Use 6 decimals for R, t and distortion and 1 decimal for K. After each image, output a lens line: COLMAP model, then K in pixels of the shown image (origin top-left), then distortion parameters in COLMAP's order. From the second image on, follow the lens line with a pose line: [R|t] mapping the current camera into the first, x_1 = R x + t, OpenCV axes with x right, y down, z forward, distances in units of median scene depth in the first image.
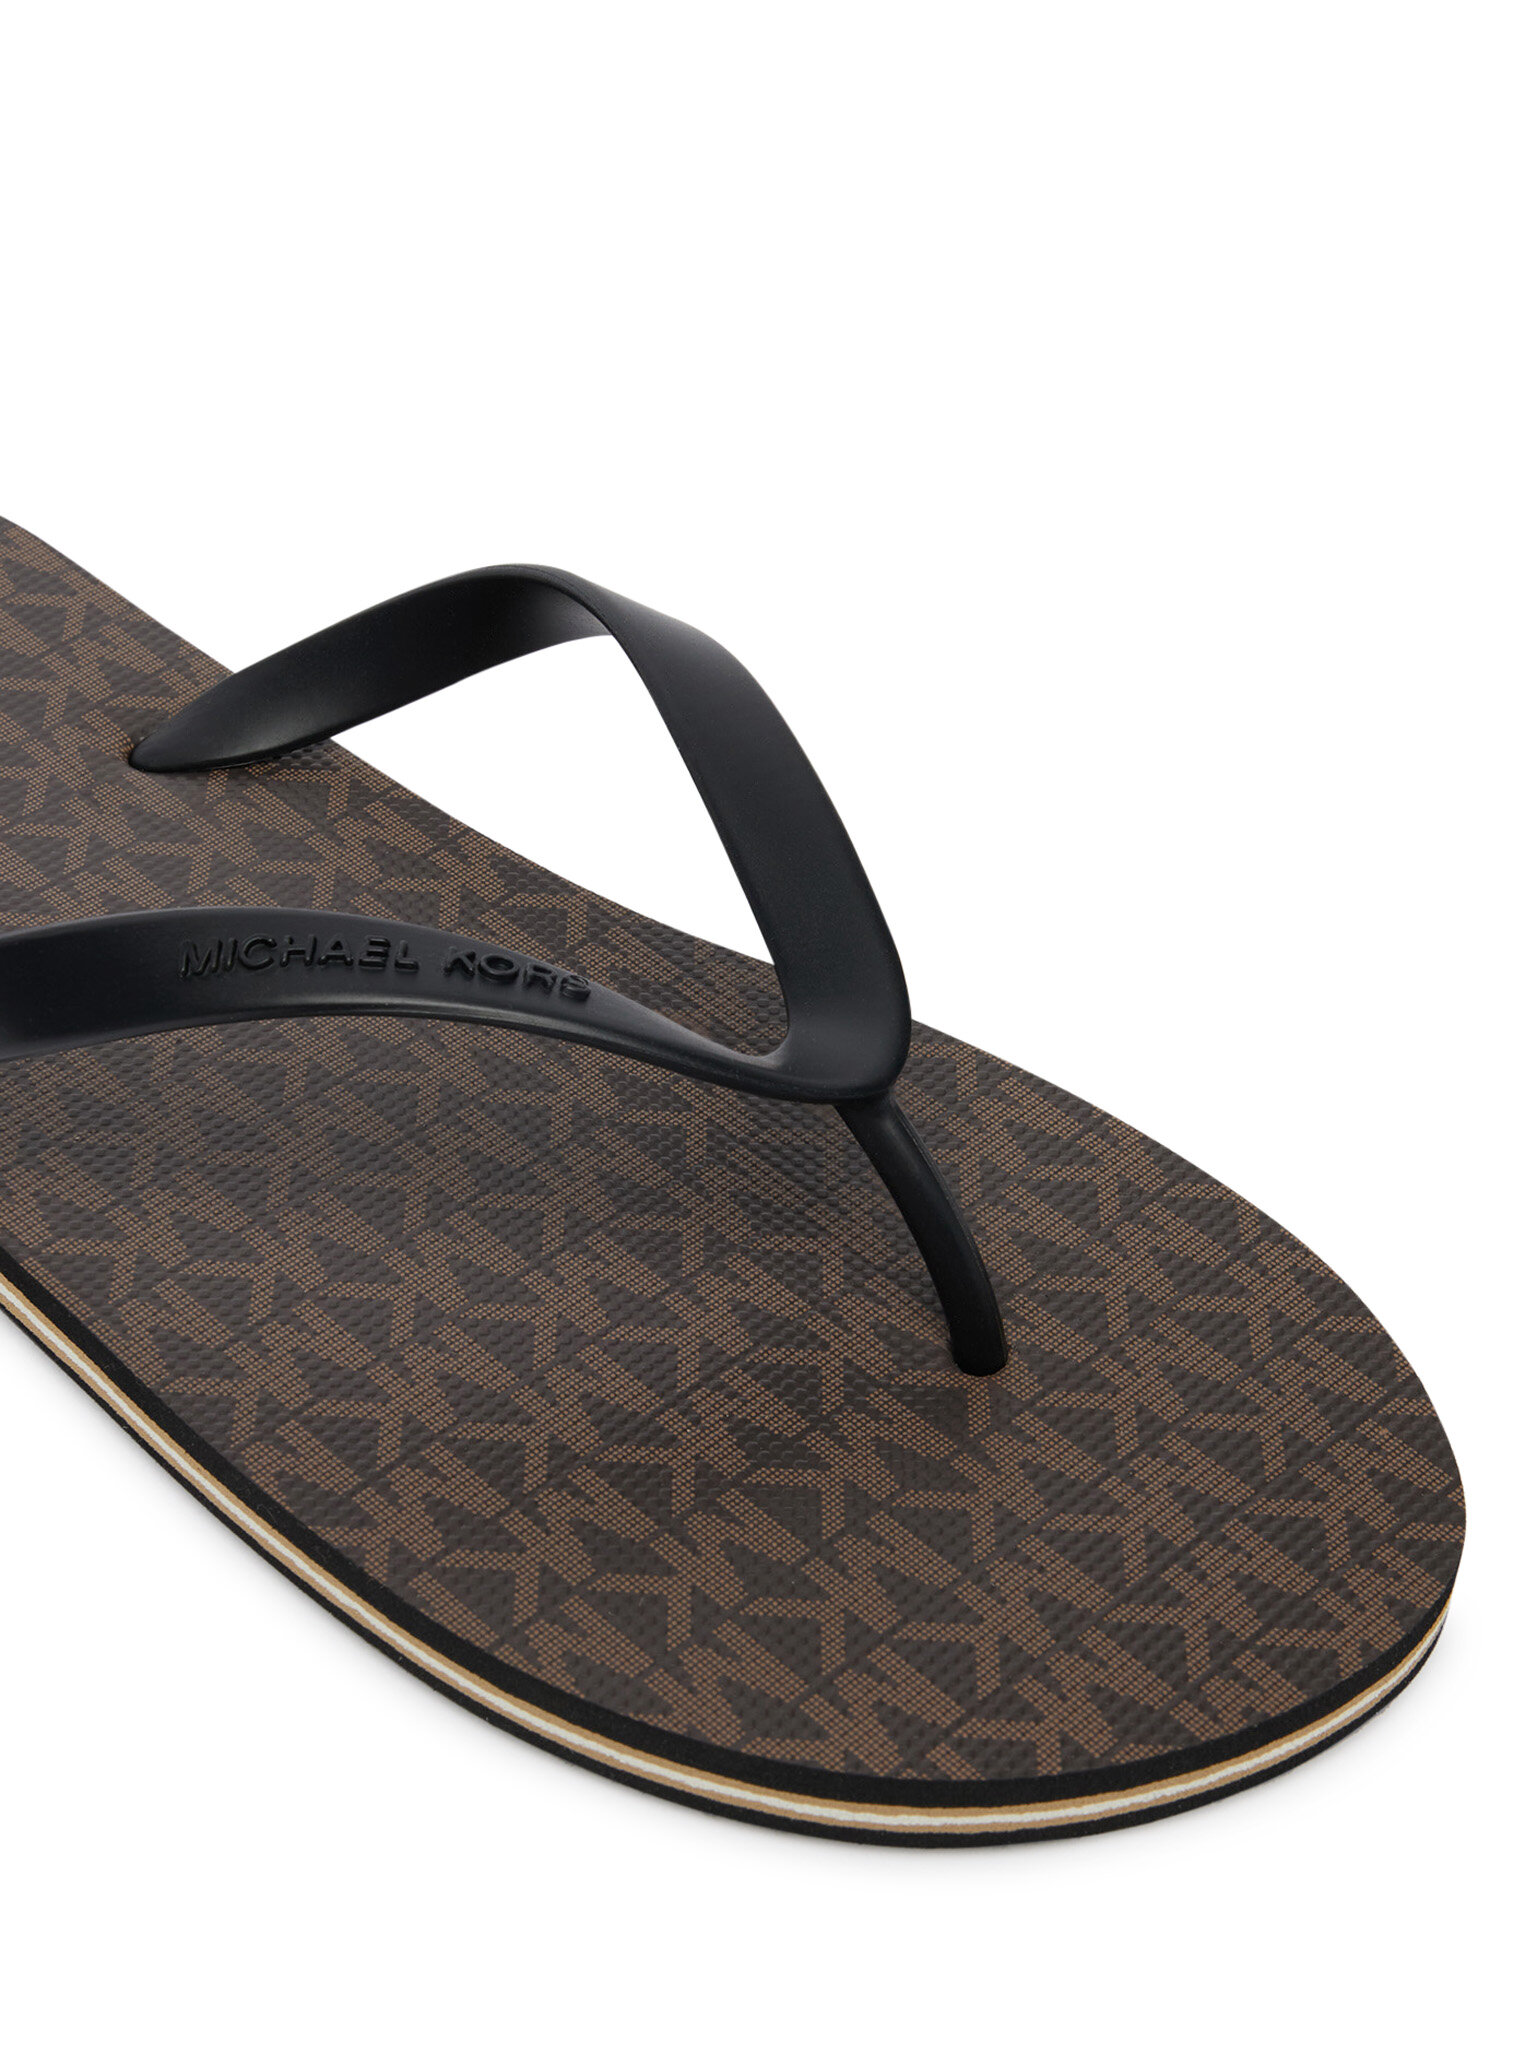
lens RADIAL K [[2582.7, 0, 772.2], [0, 2582.7, 1024.1], [0, 0, 1]] dist [0.034062, 0.000000]
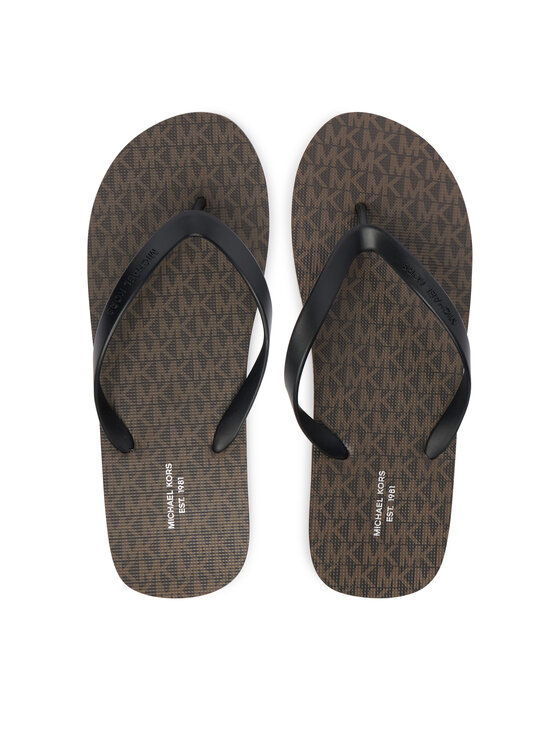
lens RADIAL K [[645.4, 0, 281.1], [0, 645.4, 374.4], [0, 0, 1]] dist [-0.001476, 0.000296]
pose [[-0.645864, -0.758976, -0.082555, 0.035922], [0.565401, -0.548174, 0.616301, -0.992360], [-0.513012, 0.351370, 0.783172, 0.163618]]
